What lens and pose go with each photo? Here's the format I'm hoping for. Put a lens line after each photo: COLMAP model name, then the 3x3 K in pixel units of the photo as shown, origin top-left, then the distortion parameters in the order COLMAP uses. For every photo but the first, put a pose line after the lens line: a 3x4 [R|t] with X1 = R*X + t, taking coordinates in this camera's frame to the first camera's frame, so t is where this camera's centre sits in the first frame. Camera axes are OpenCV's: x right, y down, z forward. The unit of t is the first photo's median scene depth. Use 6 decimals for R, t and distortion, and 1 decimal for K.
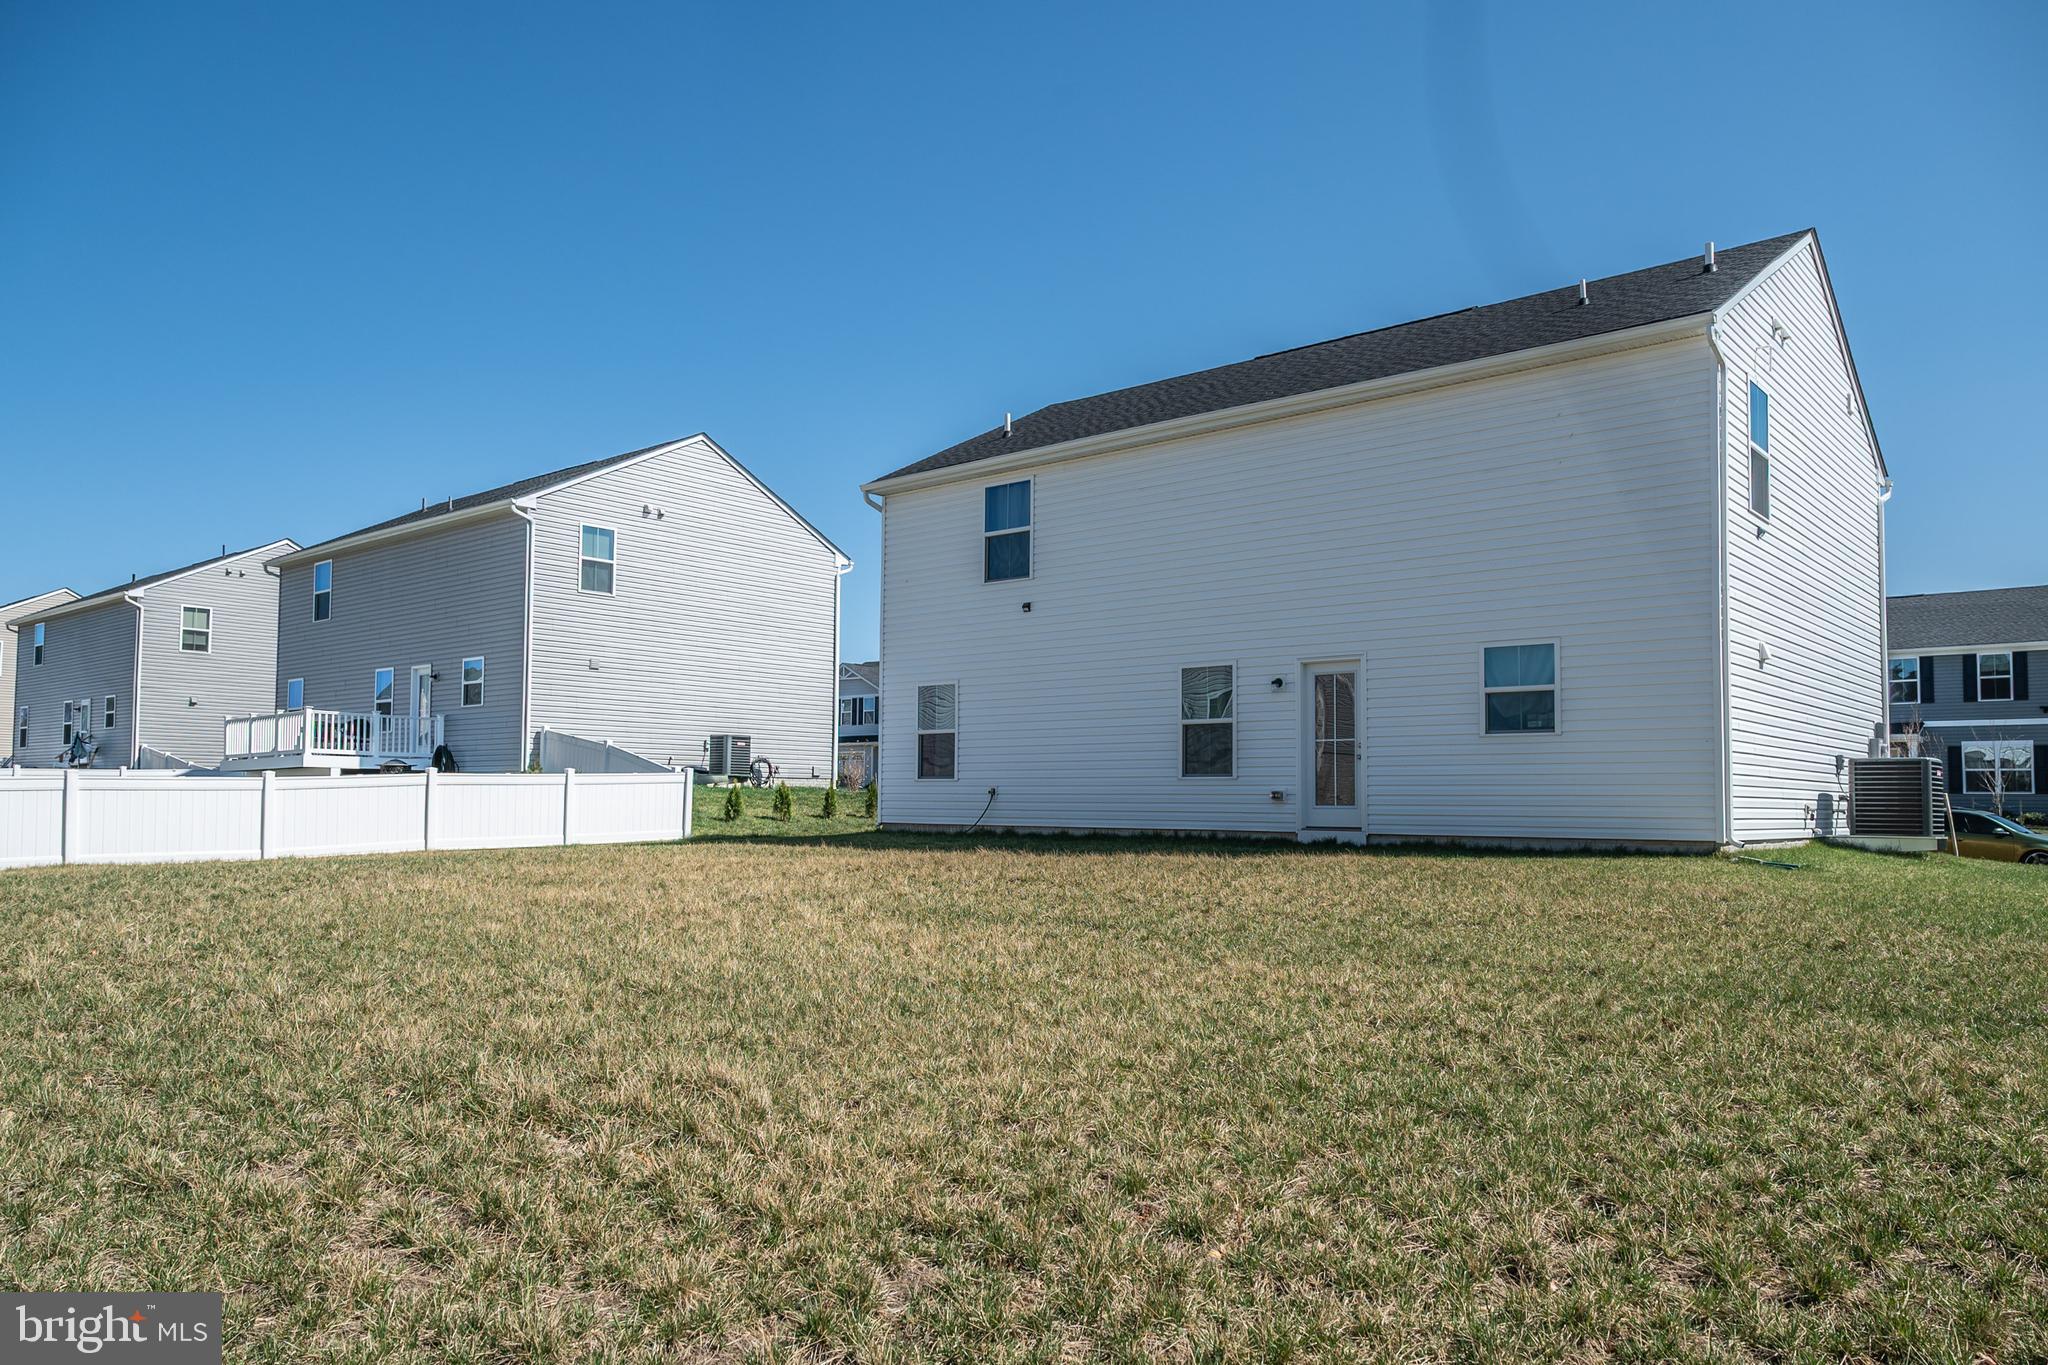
lens RADIAL K [[1473.9, 0, 1024.0], [0, 1473.9, 682.5], [0, 0, 1]] dist [0.031549, -0.000046]
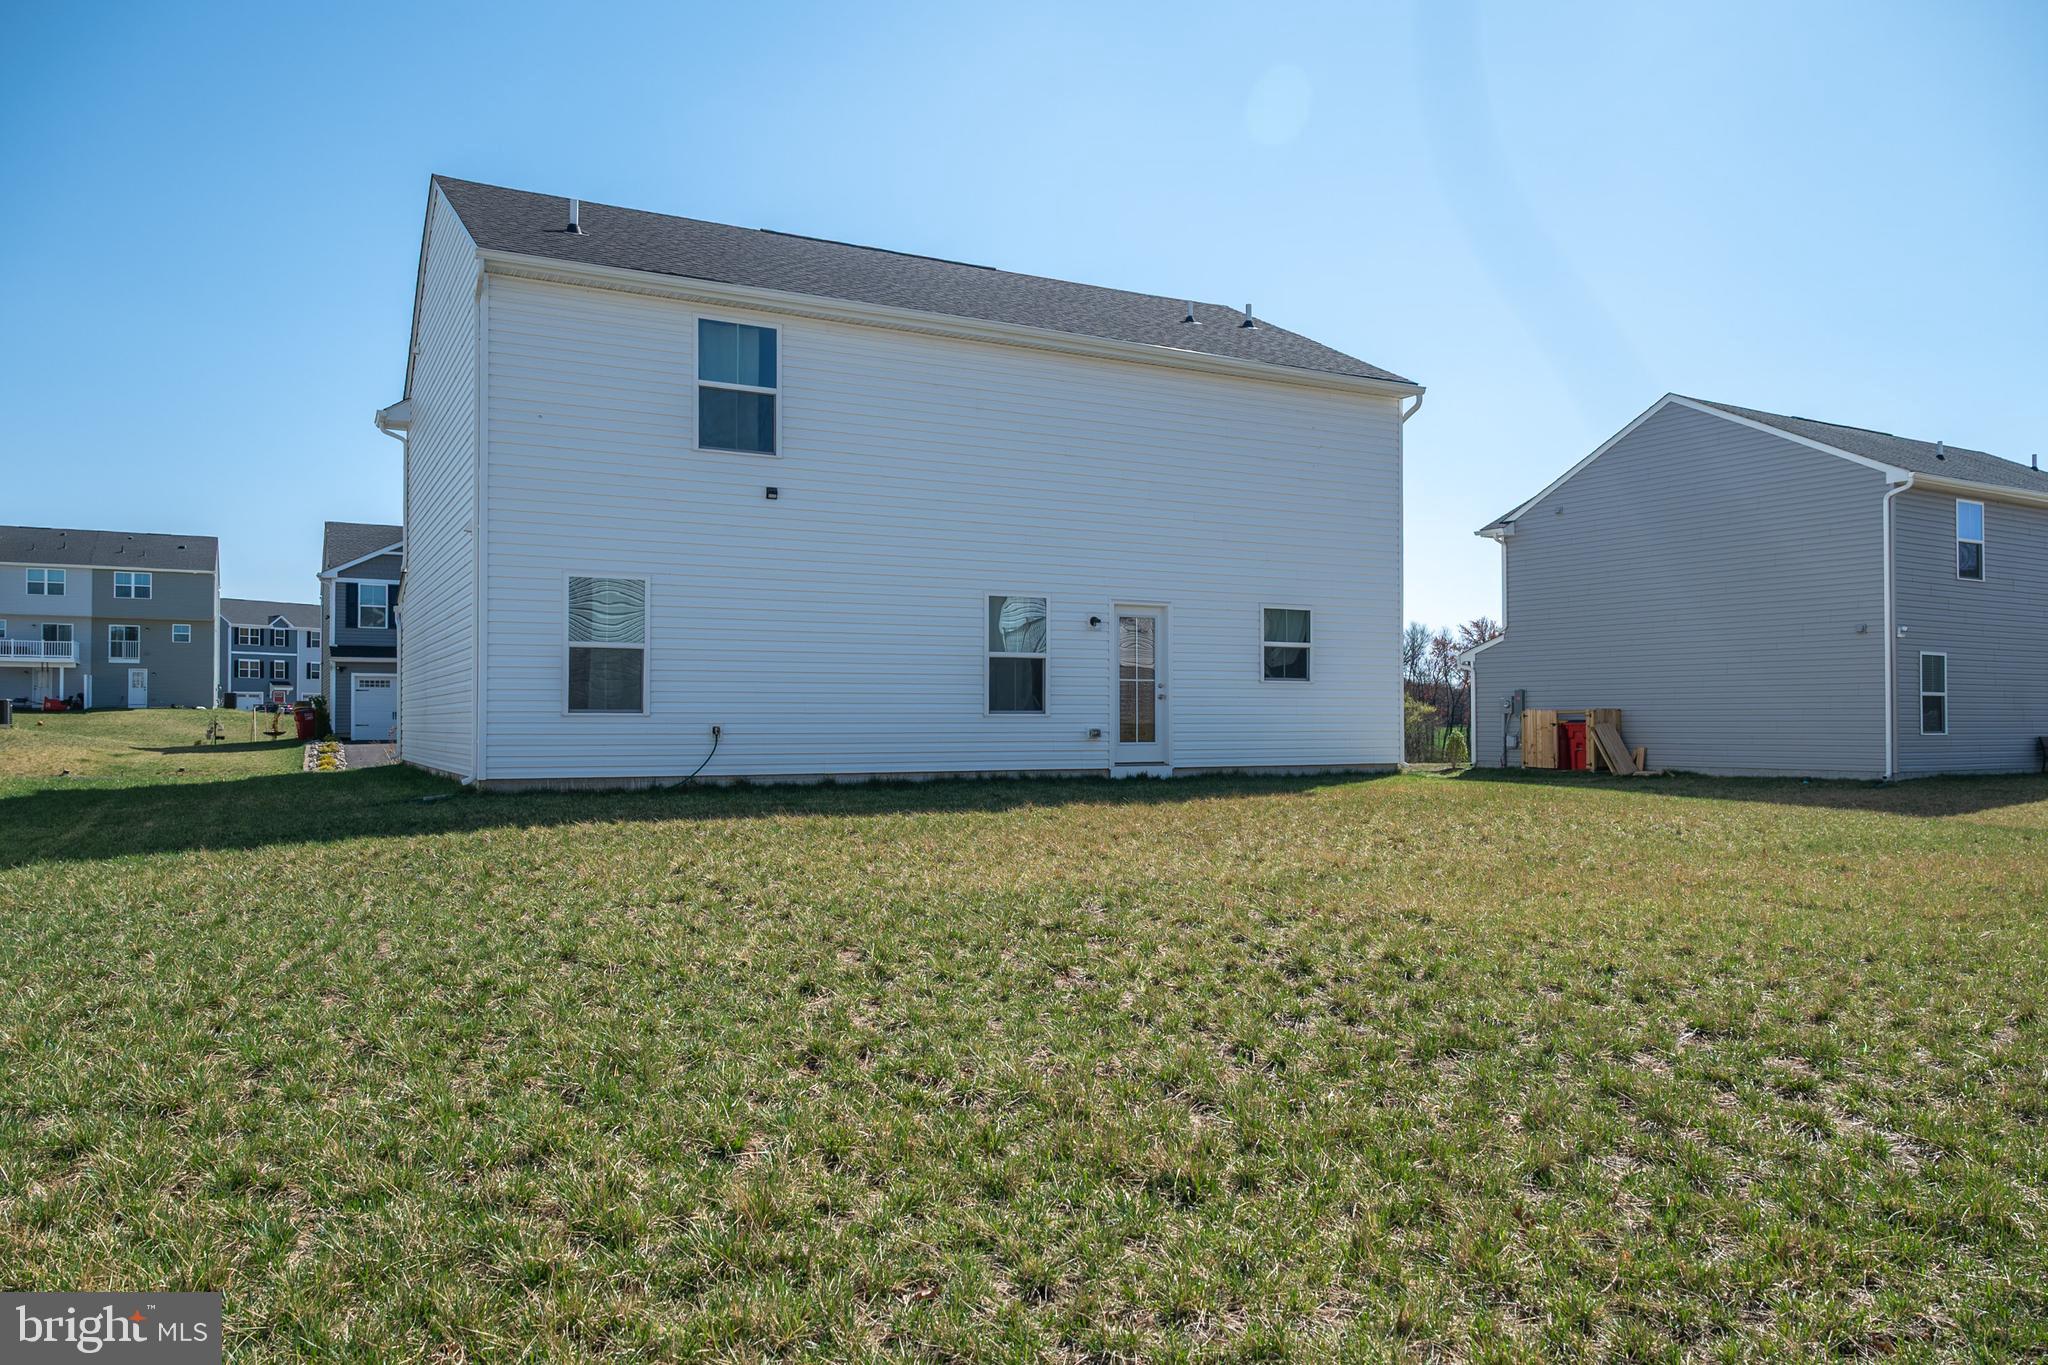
lens RADIAL K [[1473.9, 0, 1024.0], [0, 1473.9, 682.5], [0, 0, 1]] dist [0.031549, -0.000046]
pose [[0.339504, 0.028578, 0.940170, -0.758324], [-0.064004, 0.997924, -0.007221, 0.050421], [-0.938424, -0.057723, 0.340628, 0.676278]]
